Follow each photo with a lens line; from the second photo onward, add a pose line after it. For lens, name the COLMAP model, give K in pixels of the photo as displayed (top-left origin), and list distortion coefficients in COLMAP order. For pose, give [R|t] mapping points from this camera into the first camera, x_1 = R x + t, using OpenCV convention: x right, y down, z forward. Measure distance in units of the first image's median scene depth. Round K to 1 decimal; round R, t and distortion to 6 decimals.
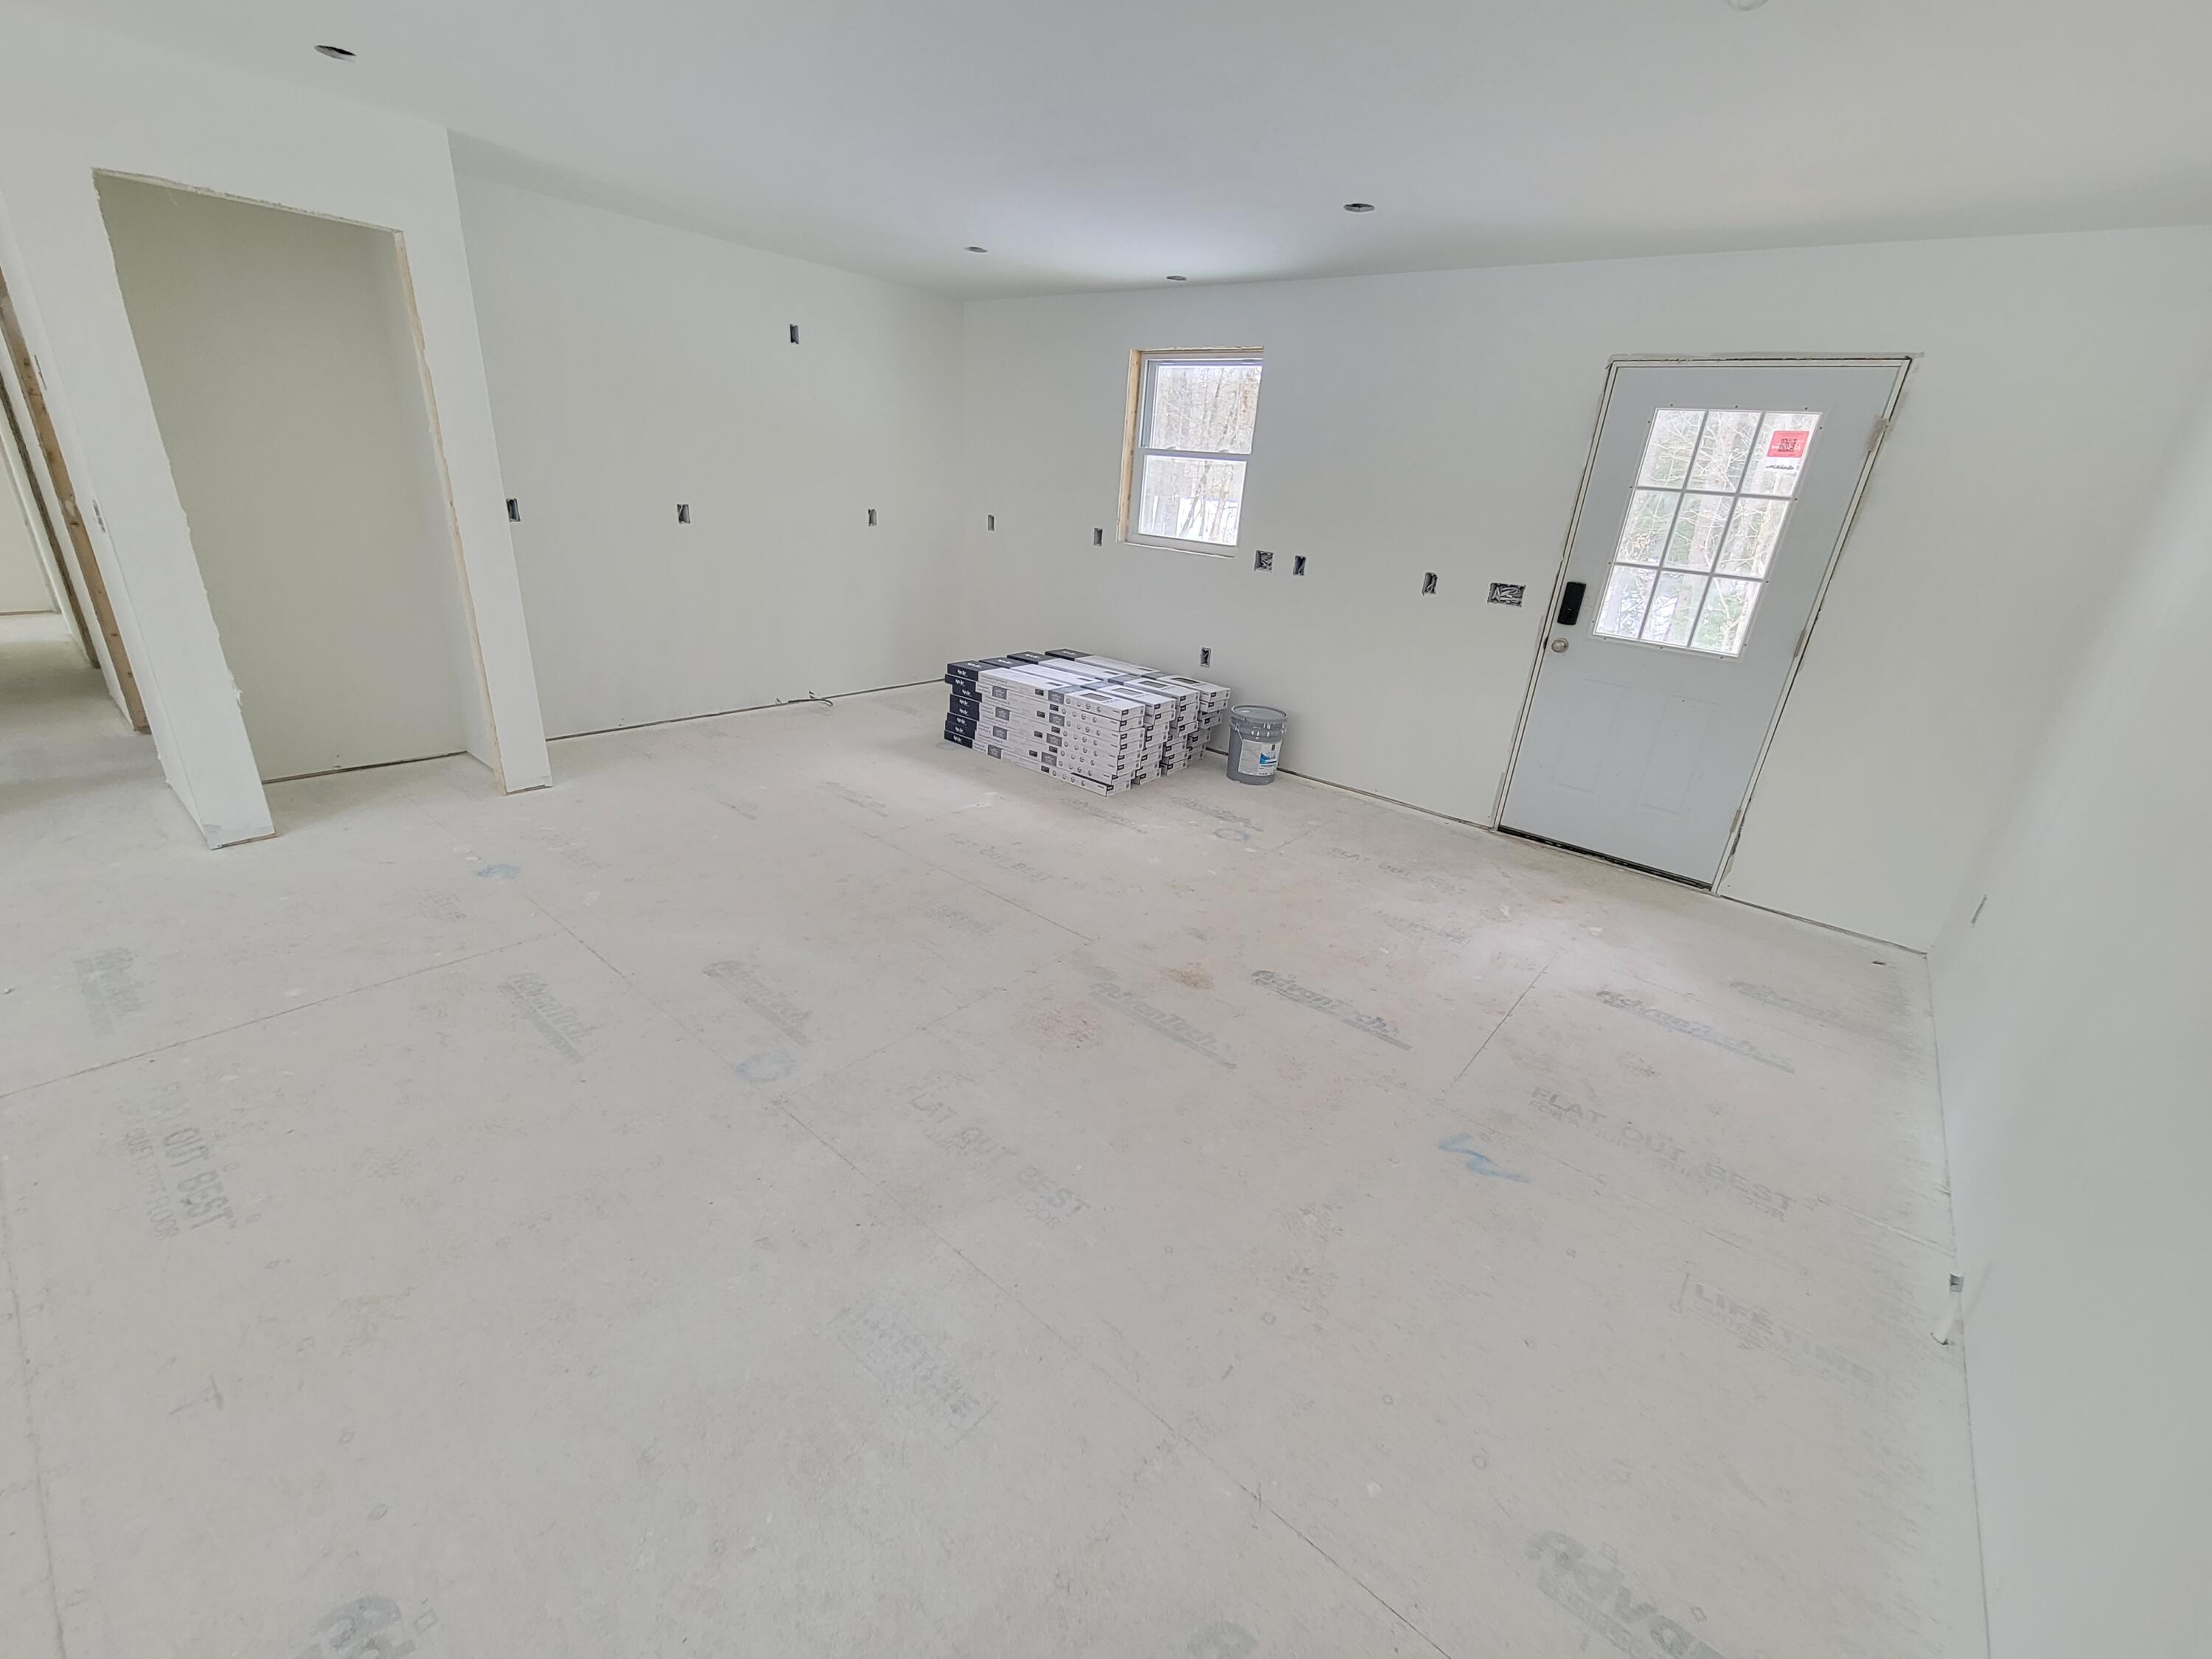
lens RADIAL K [[910.8, 0, 1103.7], [0, 910.8, 831.3], [0, 0, 1]] dist [0.001724, 0.000261]
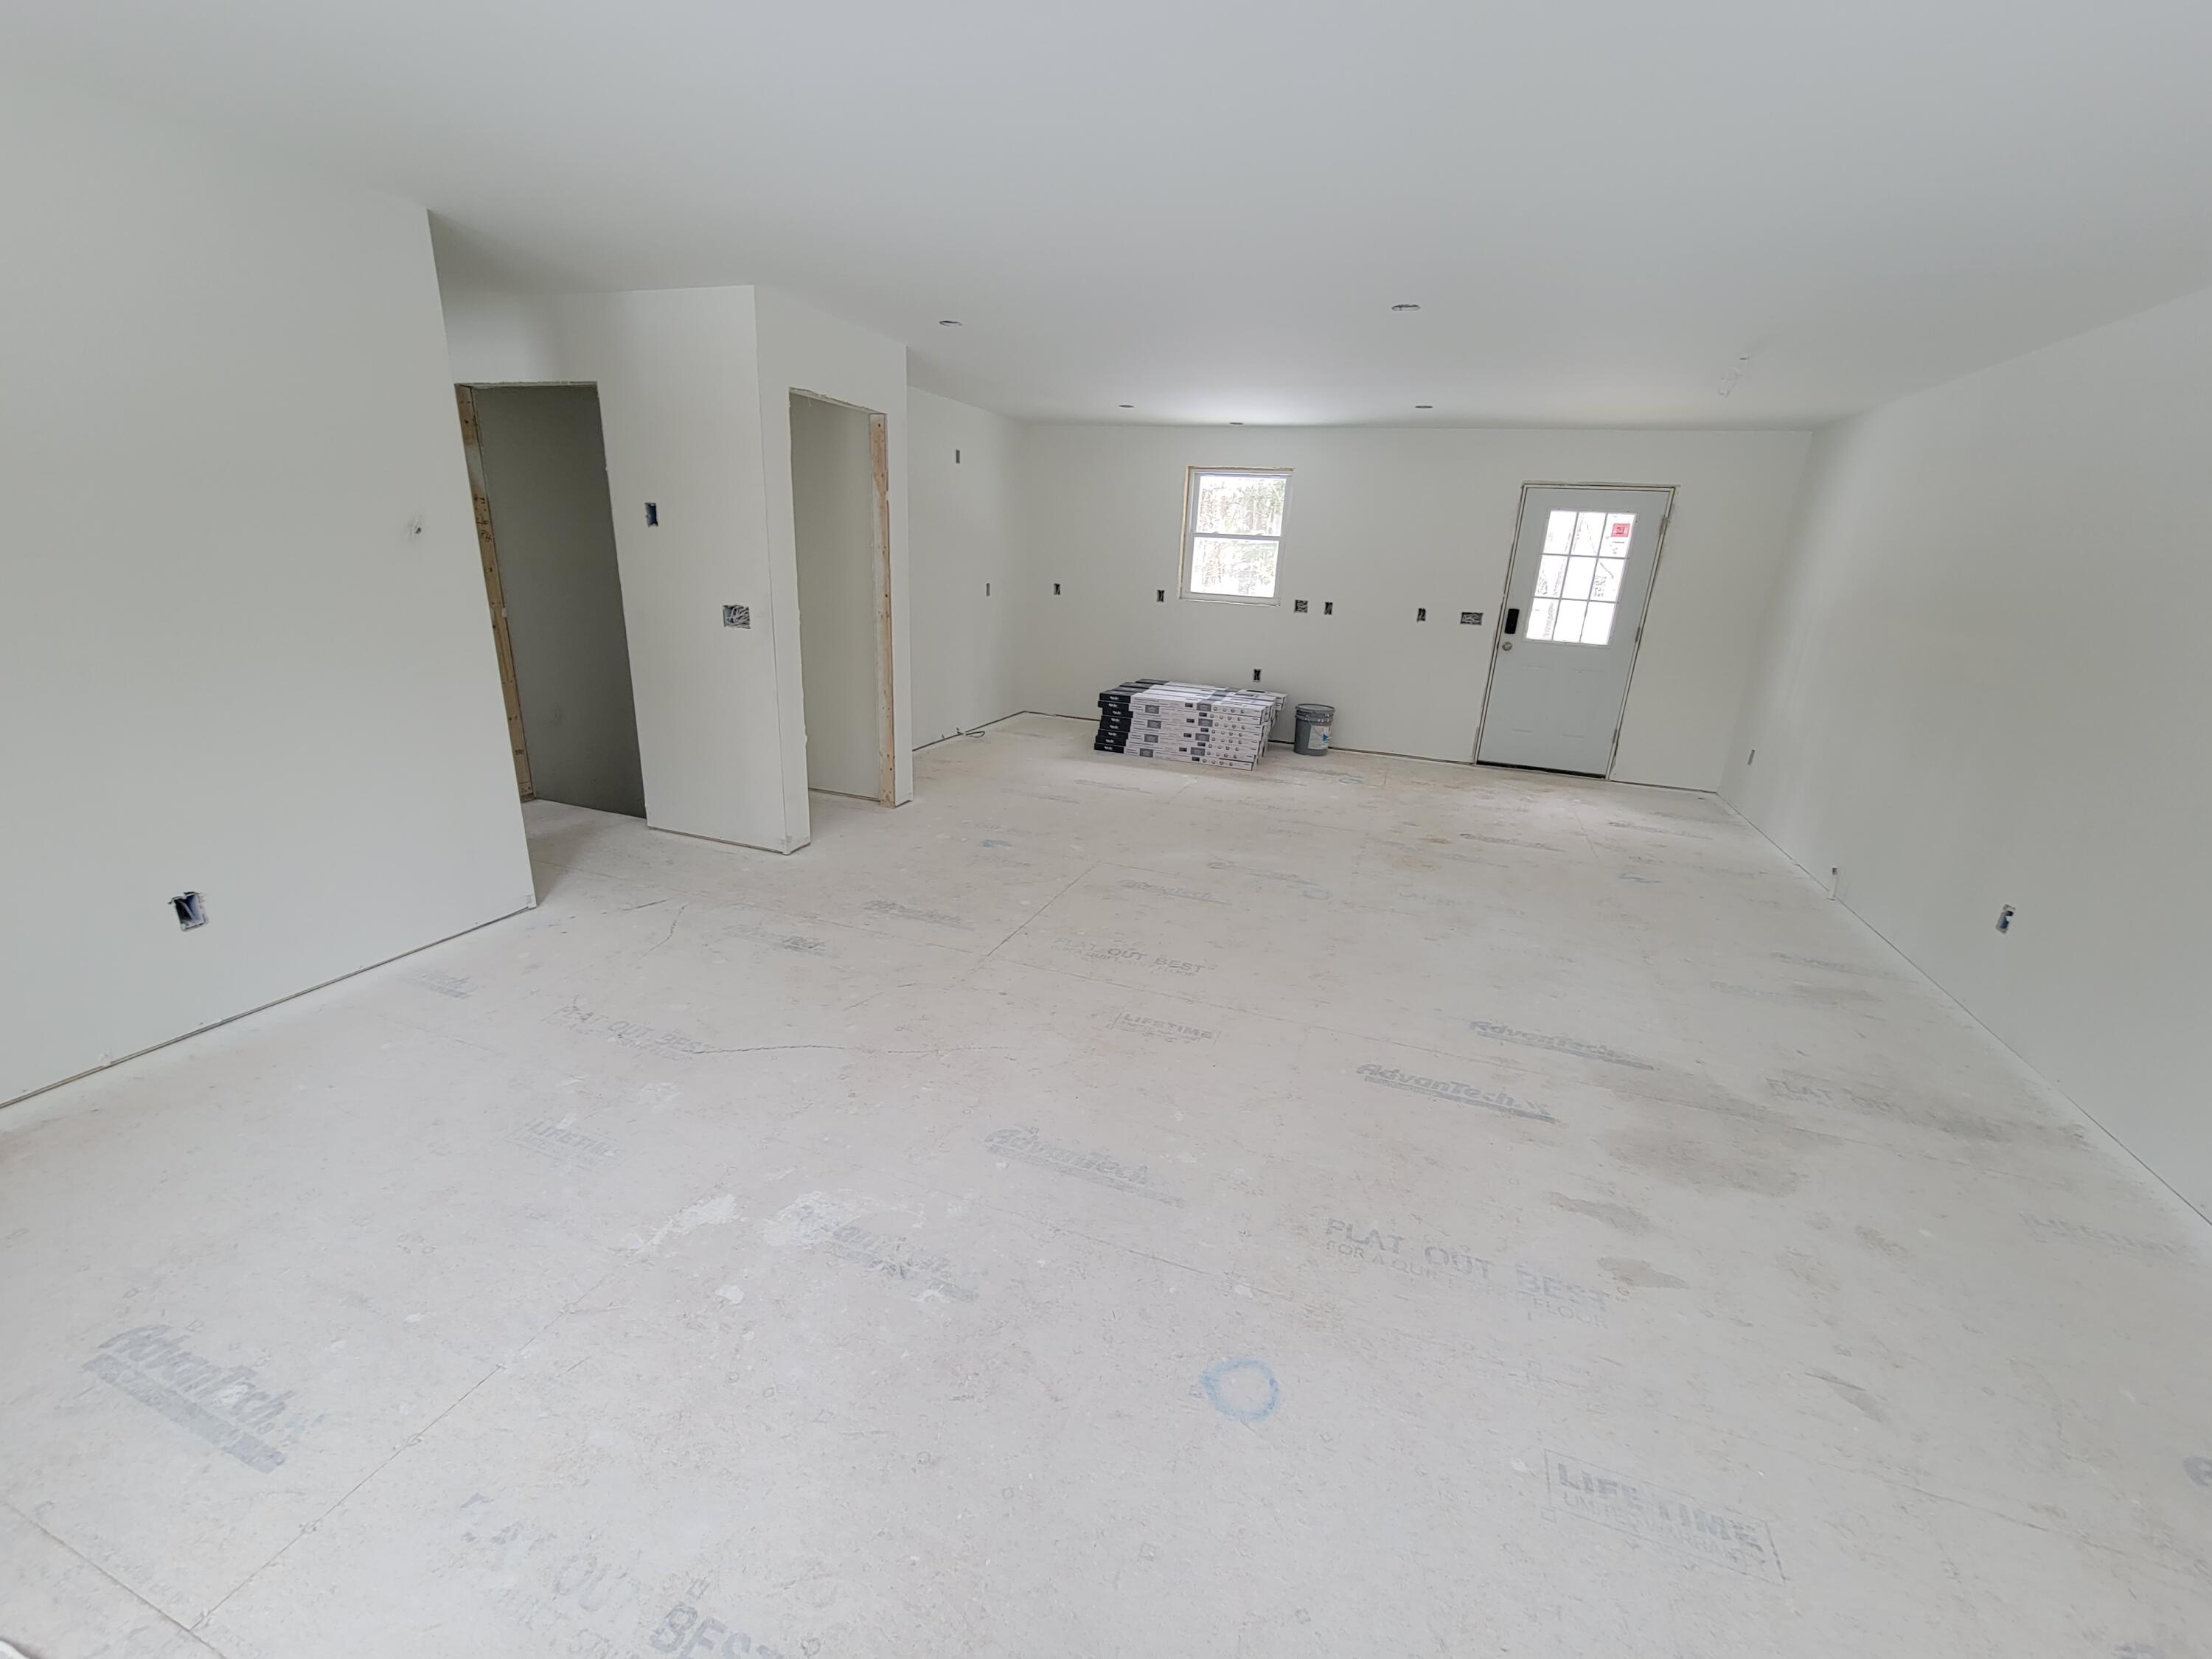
lens RADIAL K [[910.8, 0, 1104.1], [0, 910.8, 832.6], [0, 0, 1]] dist [0.001724, 0.000261]
pose [[0.942400, -0.128250, 0.308924, -0.683560], [0.143363, 0.989312, -0.026628, 0.065654], [-0.302207, 0.069383, 0.950714, -0.312072]]
